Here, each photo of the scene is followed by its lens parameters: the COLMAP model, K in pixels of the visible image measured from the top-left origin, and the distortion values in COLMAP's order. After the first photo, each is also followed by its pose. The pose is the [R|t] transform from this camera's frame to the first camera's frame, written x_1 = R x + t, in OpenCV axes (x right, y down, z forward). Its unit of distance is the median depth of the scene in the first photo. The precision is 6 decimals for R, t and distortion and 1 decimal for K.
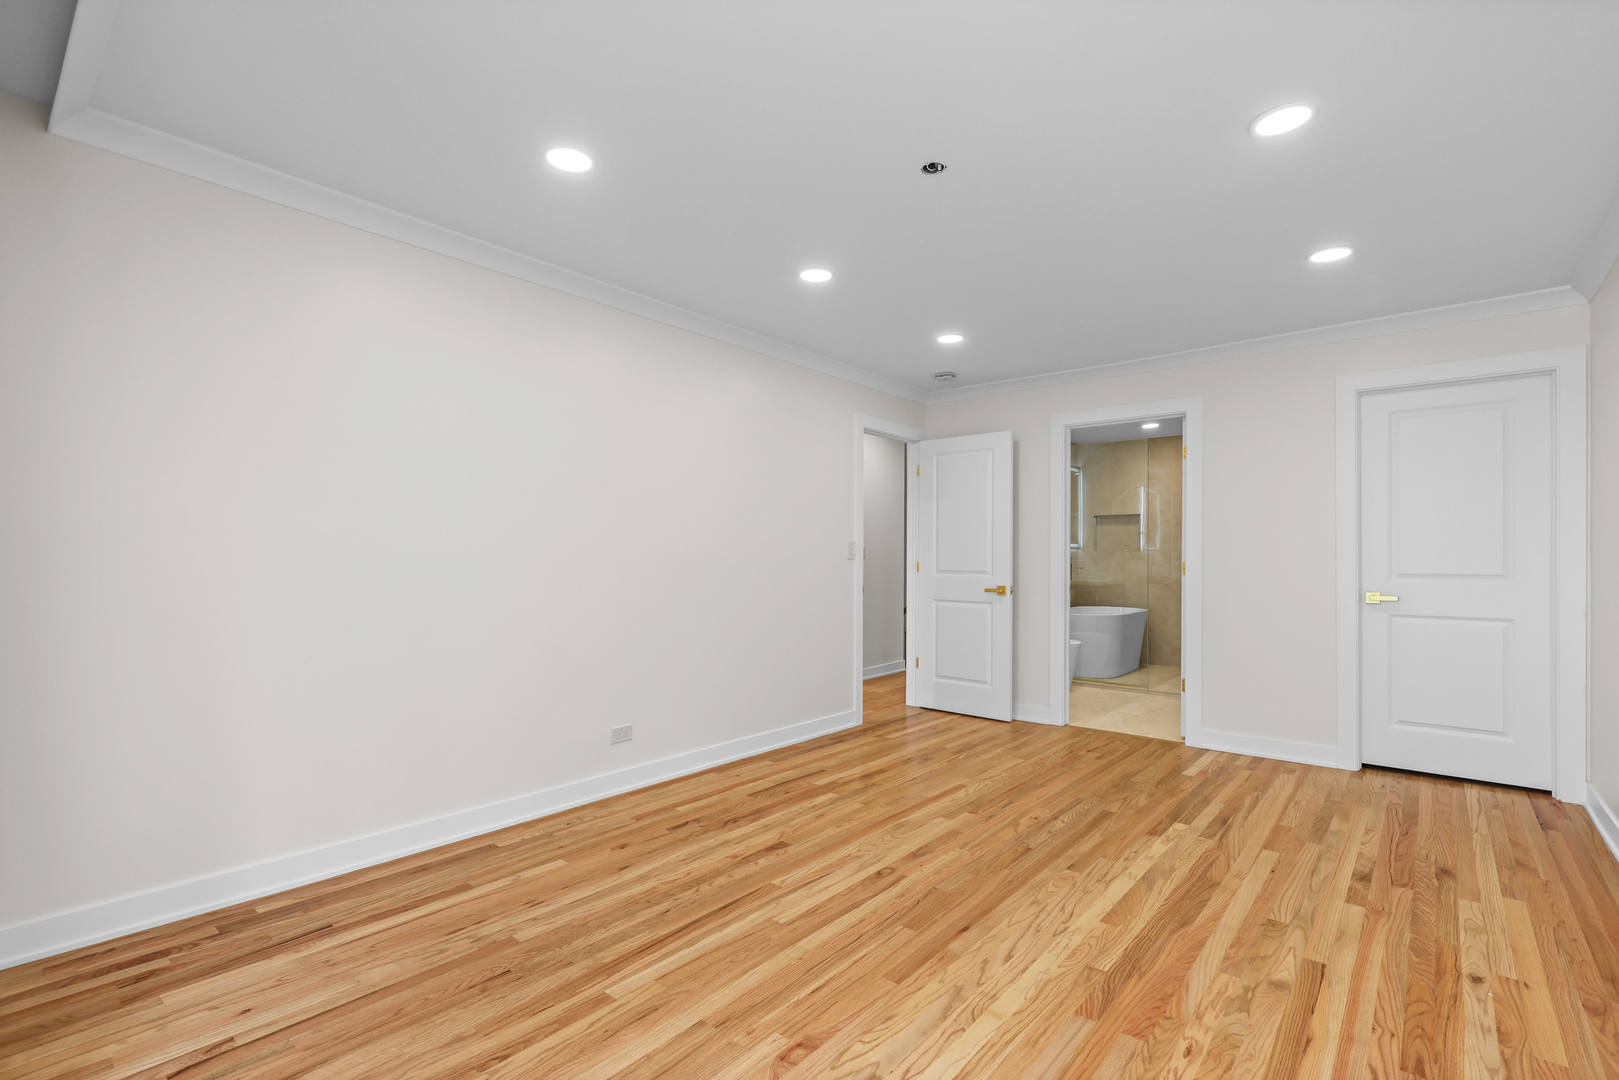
lens RADIAL K [[738.2, 0, 808.2], [0, 738.2, 539.7], [0, 0, 1]] dist [-0.002722, 0.000264]
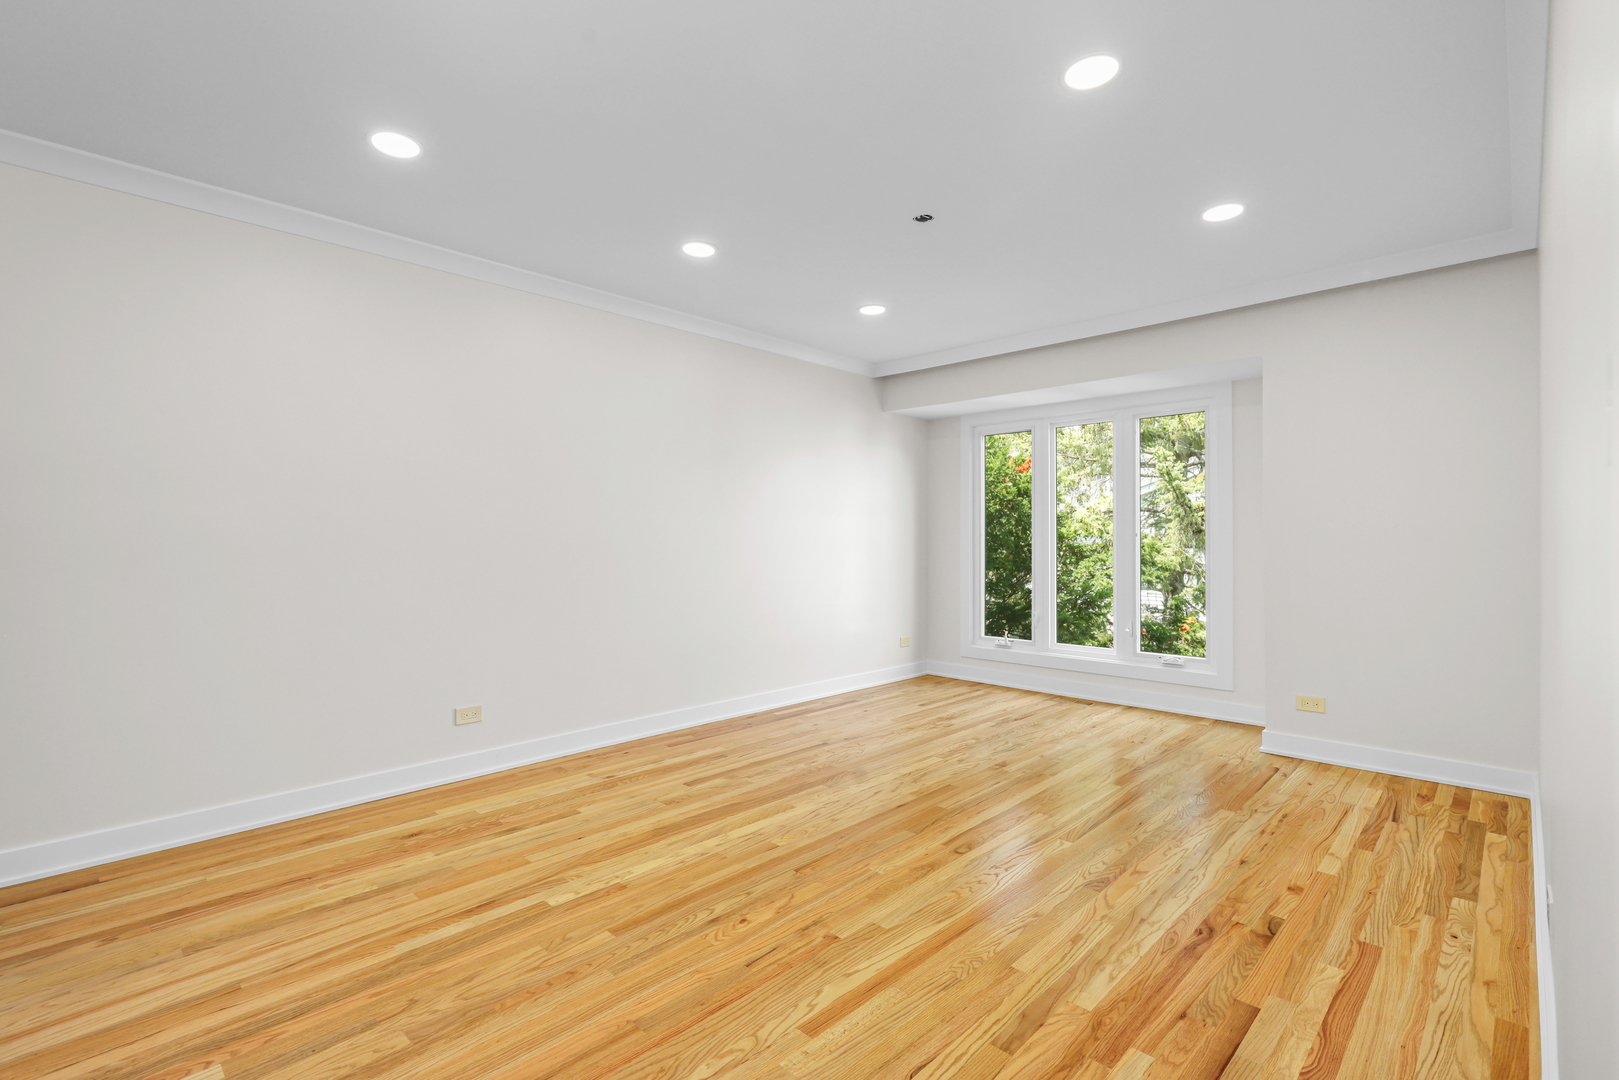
lens RADIAL K [[738.2, 0, 807.9], [0, 738.2, 531.4], [0, 0, 1]] dist [-0.002722, 0.000264]
pose [[-0.997852, -0.005469, 0.065285, 0.240528], [-0.007552, 0.999469, -0.031697, 0.052828], [-0.065077, -0.032122, -0.997363, 1.931989]]
